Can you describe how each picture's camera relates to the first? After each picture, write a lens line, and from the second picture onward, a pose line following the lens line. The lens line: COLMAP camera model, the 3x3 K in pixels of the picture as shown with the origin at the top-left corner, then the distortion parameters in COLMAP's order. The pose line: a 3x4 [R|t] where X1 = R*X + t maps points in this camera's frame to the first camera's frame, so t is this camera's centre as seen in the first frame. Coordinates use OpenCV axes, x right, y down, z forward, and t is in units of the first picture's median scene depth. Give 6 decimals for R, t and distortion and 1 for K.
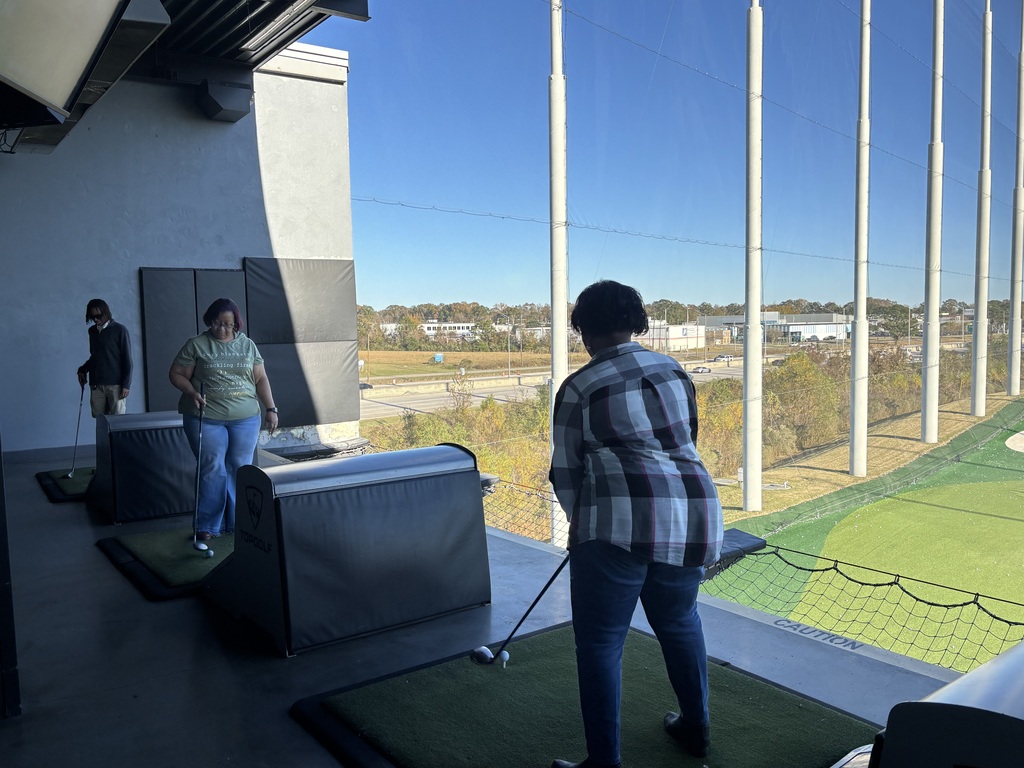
lens RADIAL K [[829.6, 0, 512.0], [0, 829.6, 384.0], [0, 0, 1]] dist [0.074134, -0.163822]
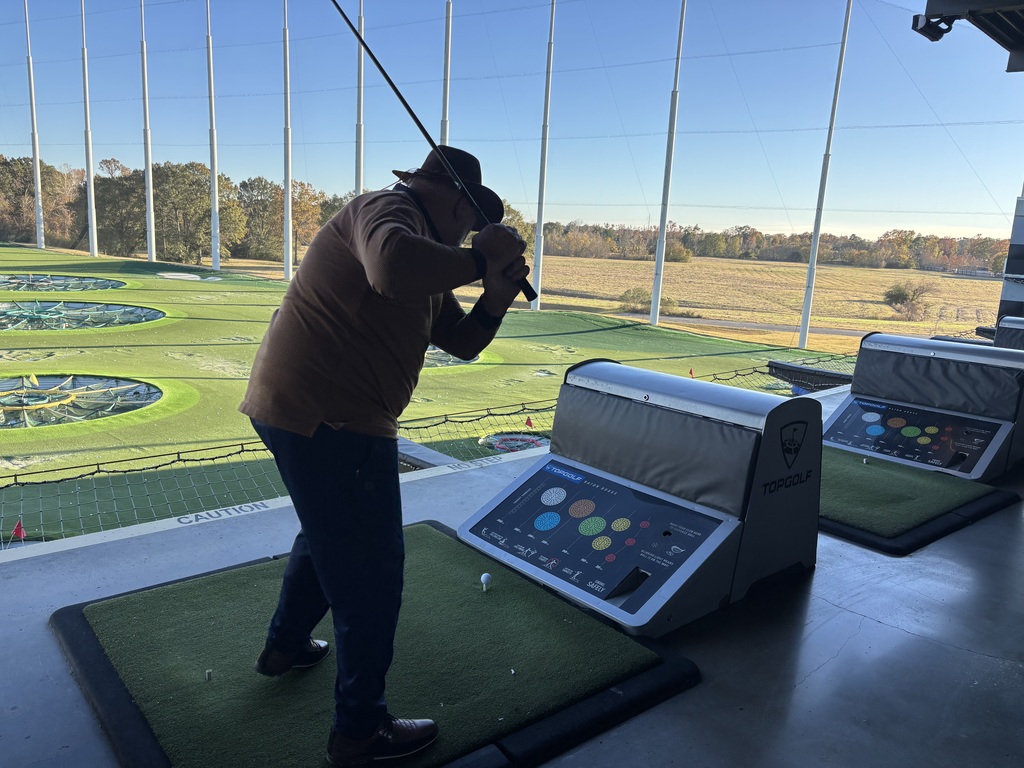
lens RADIAL K [[775.6, 0, 512.0], [0, 775.6, 384.0], [0, 0, 1]] dist [0.000588, 0.000107]
pose [[-0.056837, -0.184159, 0.981252, -0.079253], [0.018668, 0.982473, 0.185469, -0.004813], [-0.998209, 0.028860, -0.052403, 0.092538]]
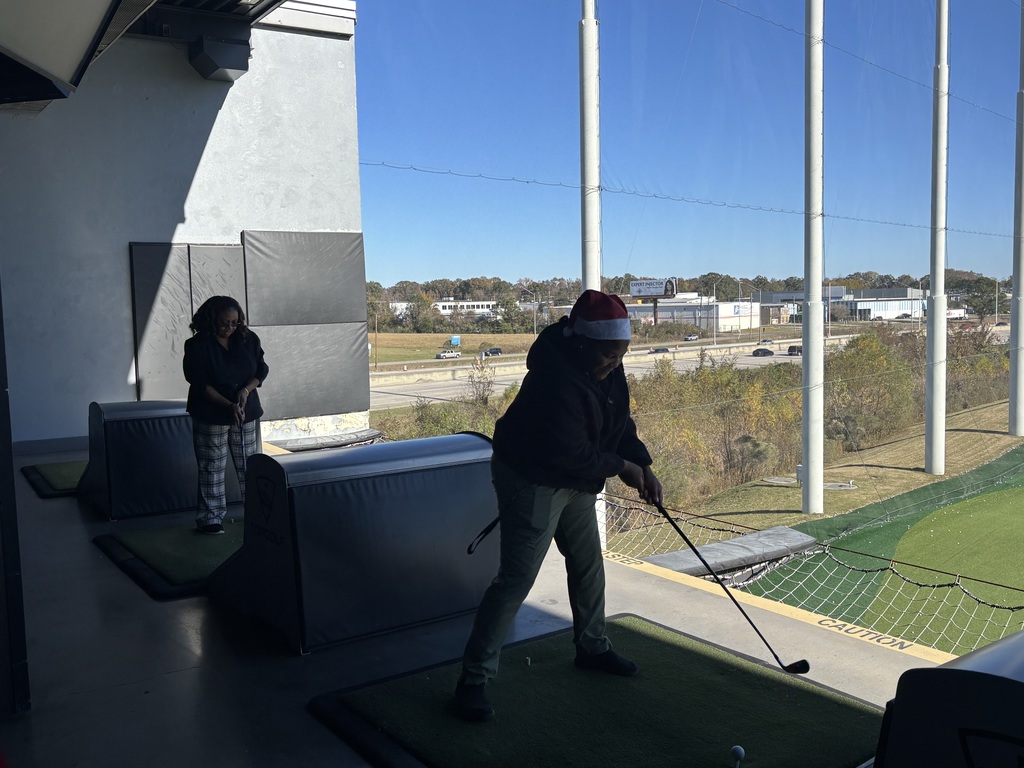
lens RADIAL K [[946.5, 0, 512.0], [0, 946.5, 384.0], [0, 0, 1]] dist [0.084886, -0.204267]
pose [[0.999596, -0.002527, -0.028320, 0.000358], [0.002933, 0.999893, 0.014319, 0.000391], [0.028280, -0.014396, 0.999496, -0.010173]]
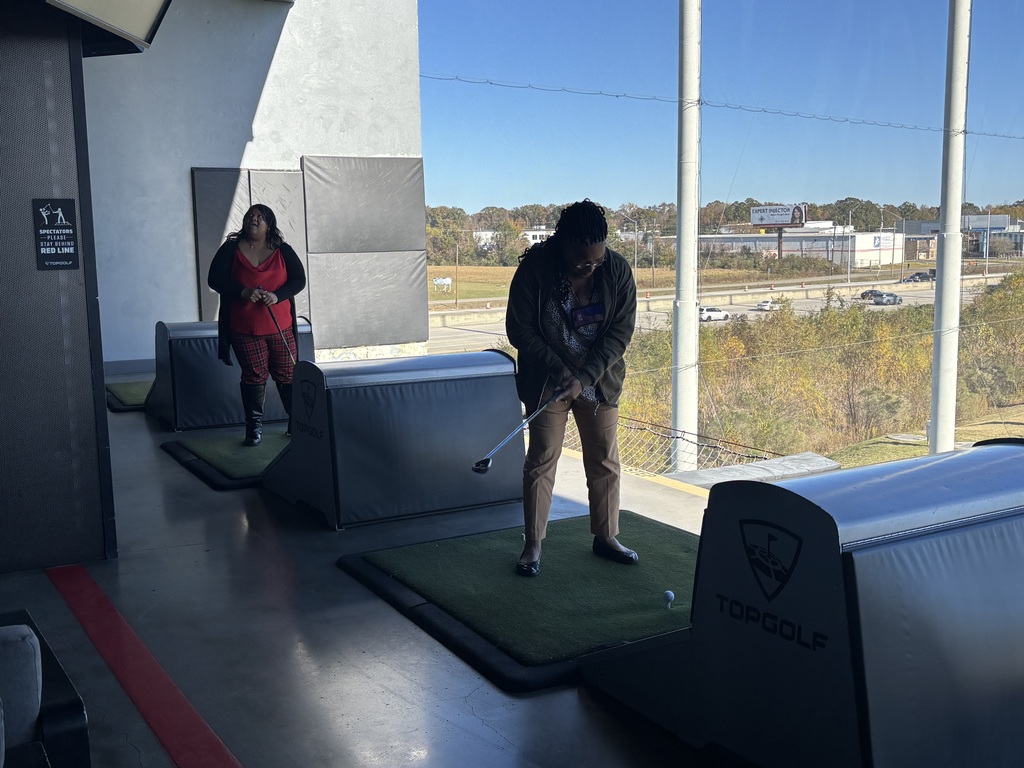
lens RADIAL K [[1094.0, 0, 512.0], [0, 1094.0, 384.0], [0, 0, 1]] dist [0.148672, -0.512193]
pose [[0.992050, 0.019140, -0.124379, 0.019078], [-0.010888, 0.997714, 0.066688, 0.003913], [0.125371, -0.064804, 0.989991, -0.055436]]
